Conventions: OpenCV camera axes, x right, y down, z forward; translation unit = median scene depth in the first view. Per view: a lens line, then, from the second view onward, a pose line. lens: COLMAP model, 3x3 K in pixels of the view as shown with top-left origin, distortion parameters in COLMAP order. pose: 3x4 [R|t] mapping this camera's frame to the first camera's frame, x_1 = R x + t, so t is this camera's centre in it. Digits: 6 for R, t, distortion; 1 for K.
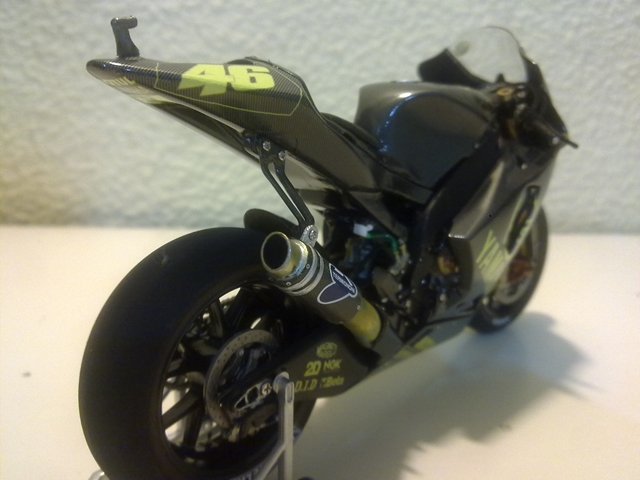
lens RADIAL K [[672.2, 0, 342.7], [0, 672.2, 226.4], [0, 0, 1]] dist [-0.060555, 0.000000]
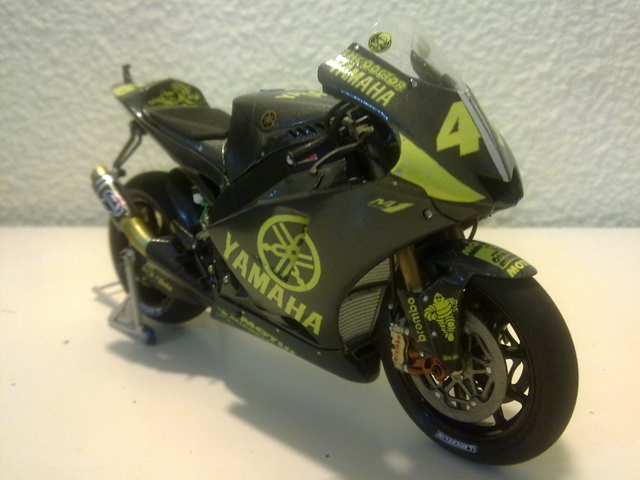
lens RADIAL K [[672.2, 0, 307.1], [0, 672.2, 231.2], [0, 0, 1]] dist [-0.060555, 0.000000]
pose [[0.937280, -0.011388, -0.348393, 0.218305], [0.015055, 0.999856, 0.007820, 0.002011], [0.348253, -0.012574, 0.937316, -0.027710]]
